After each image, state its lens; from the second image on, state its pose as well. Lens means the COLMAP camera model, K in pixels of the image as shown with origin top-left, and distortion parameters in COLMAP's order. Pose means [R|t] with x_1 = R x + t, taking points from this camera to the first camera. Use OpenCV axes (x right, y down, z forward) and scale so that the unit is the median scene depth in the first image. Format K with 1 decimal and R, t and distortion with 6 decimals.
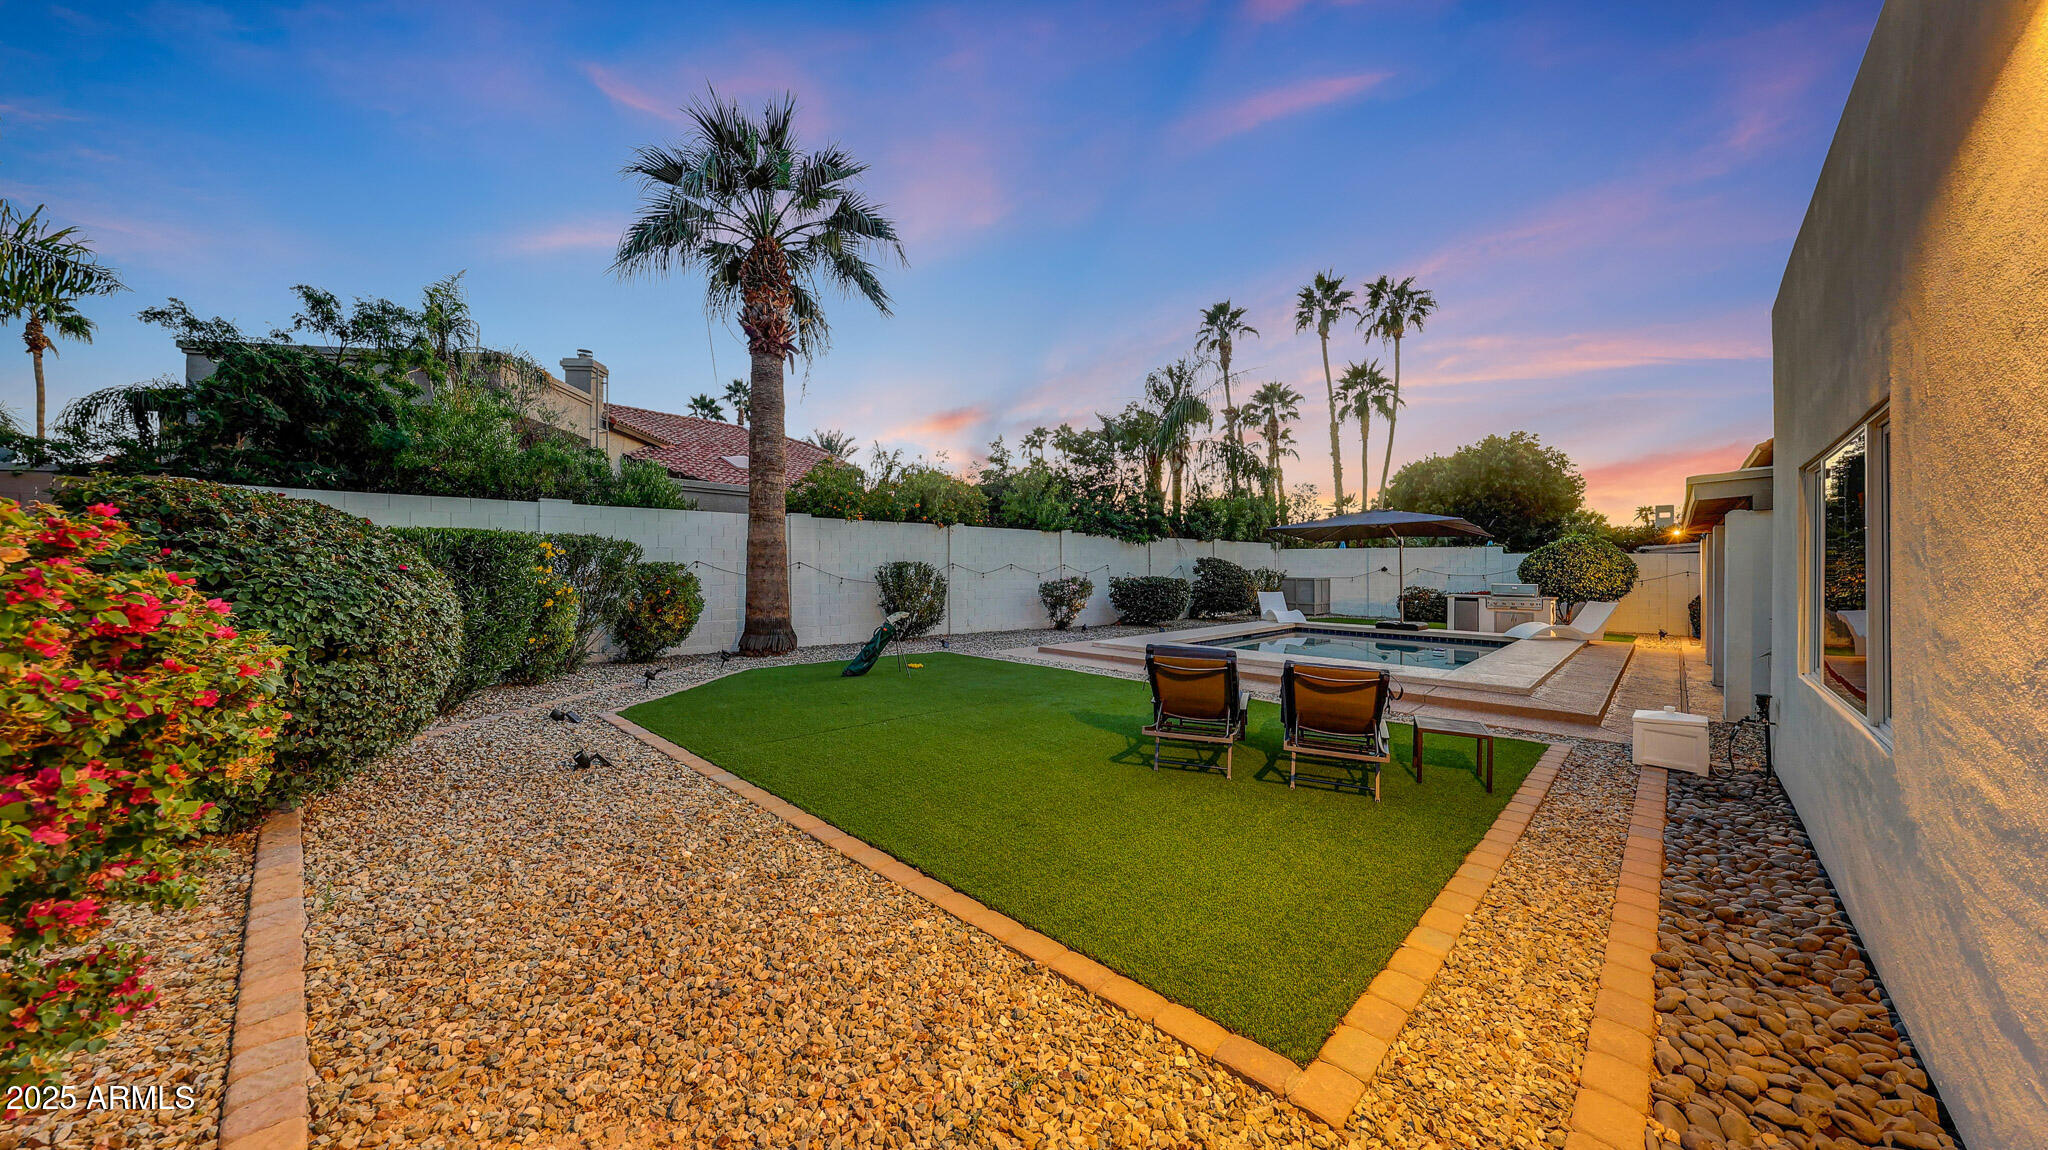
lens RADIAL K [[692.8, 0, 1007.5], [0, 692.8, 551.1], [0, 0, 1]] dist [-0.001543, -0.000453]
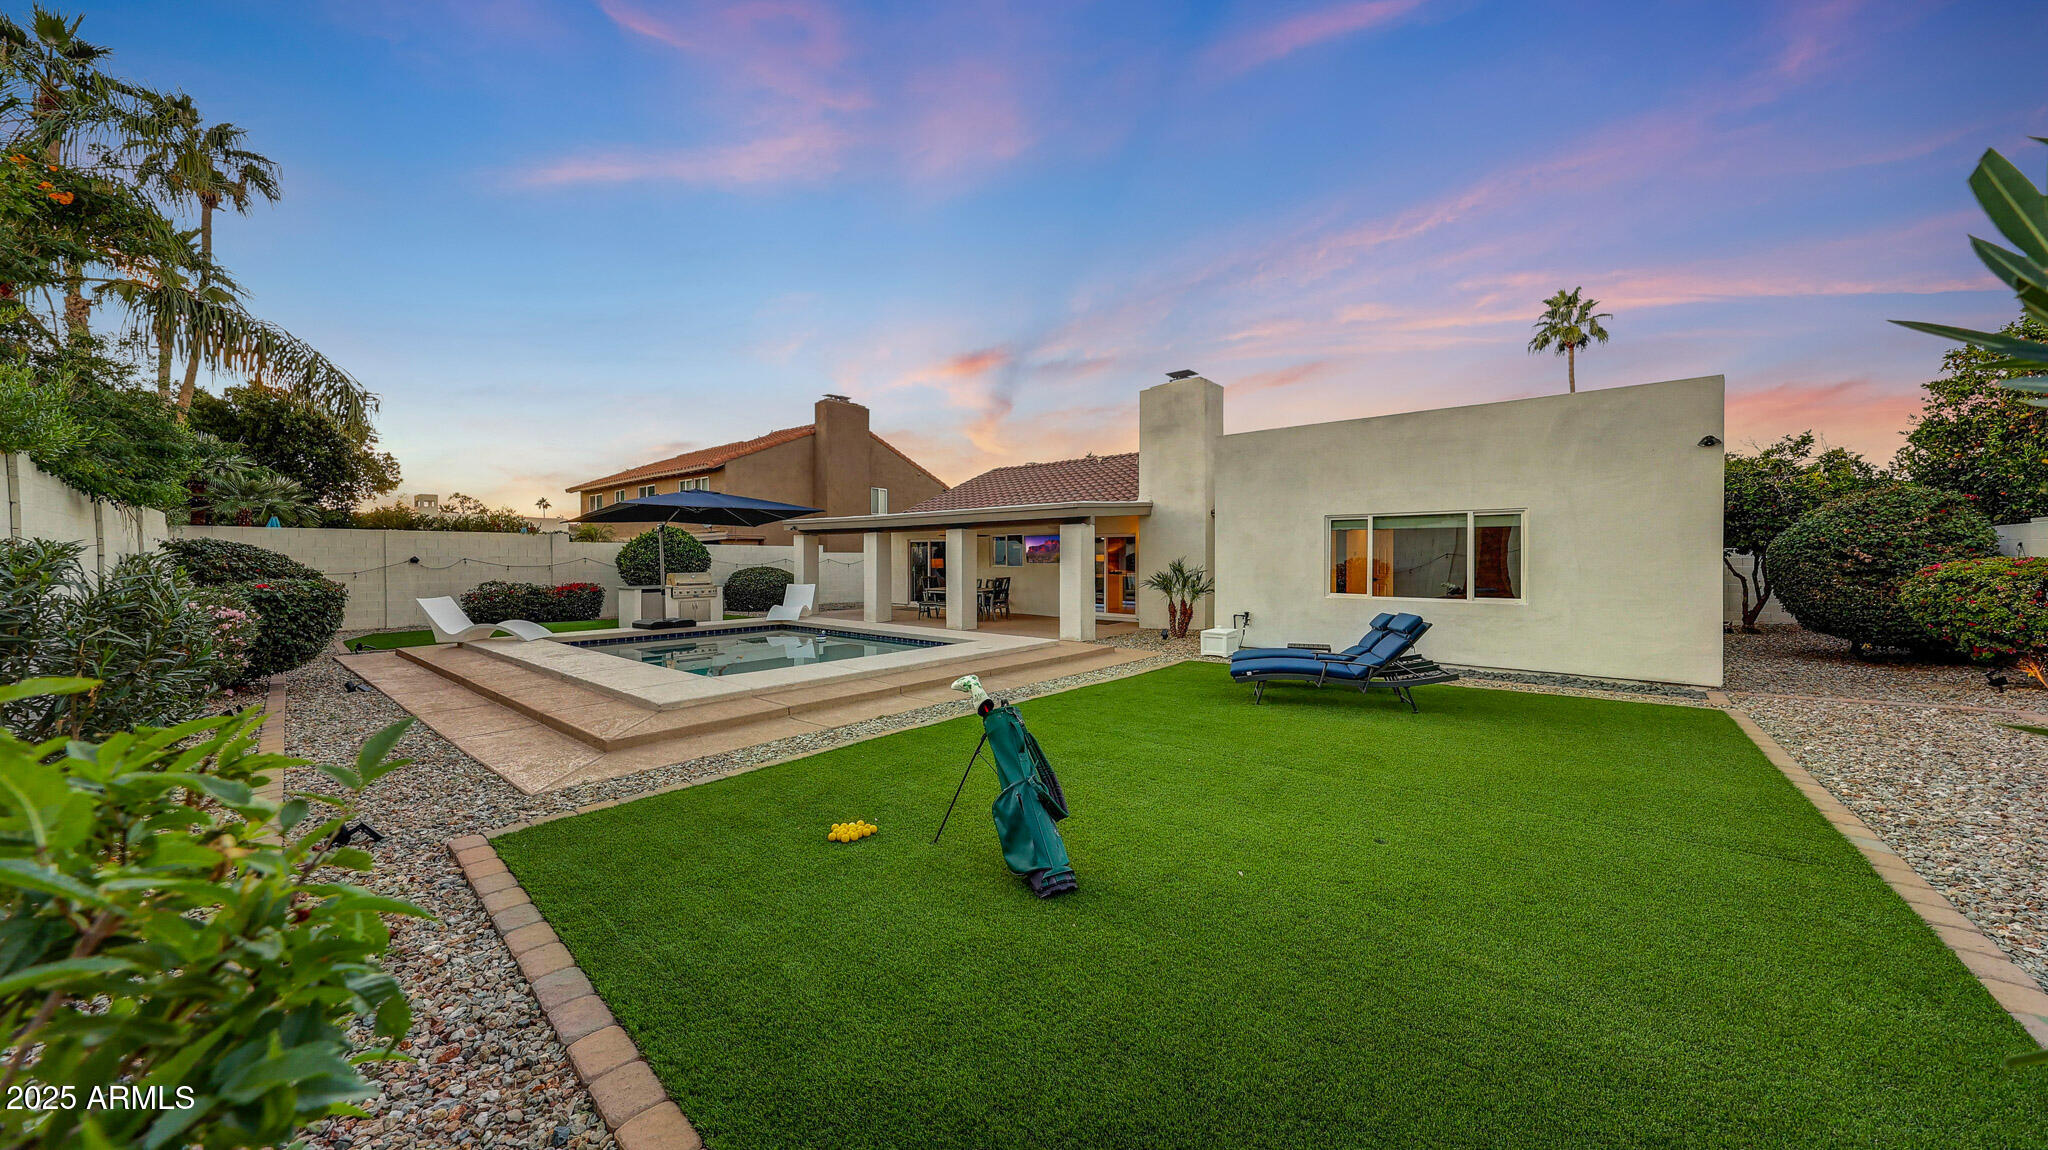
lens RADIAL K [[657.1, 0, 1019.6], [0, 657.1, 565.3], [0, 0, 1]] dist [-0.006605, 0.000675]
pose [[-0.115434, -0.020632, 0.993101, -0.281129], [-0.018012, 0.999663, 0.018675, 0.010477], [-0.993152, -0.015732, -0.115767, 0.602058]]
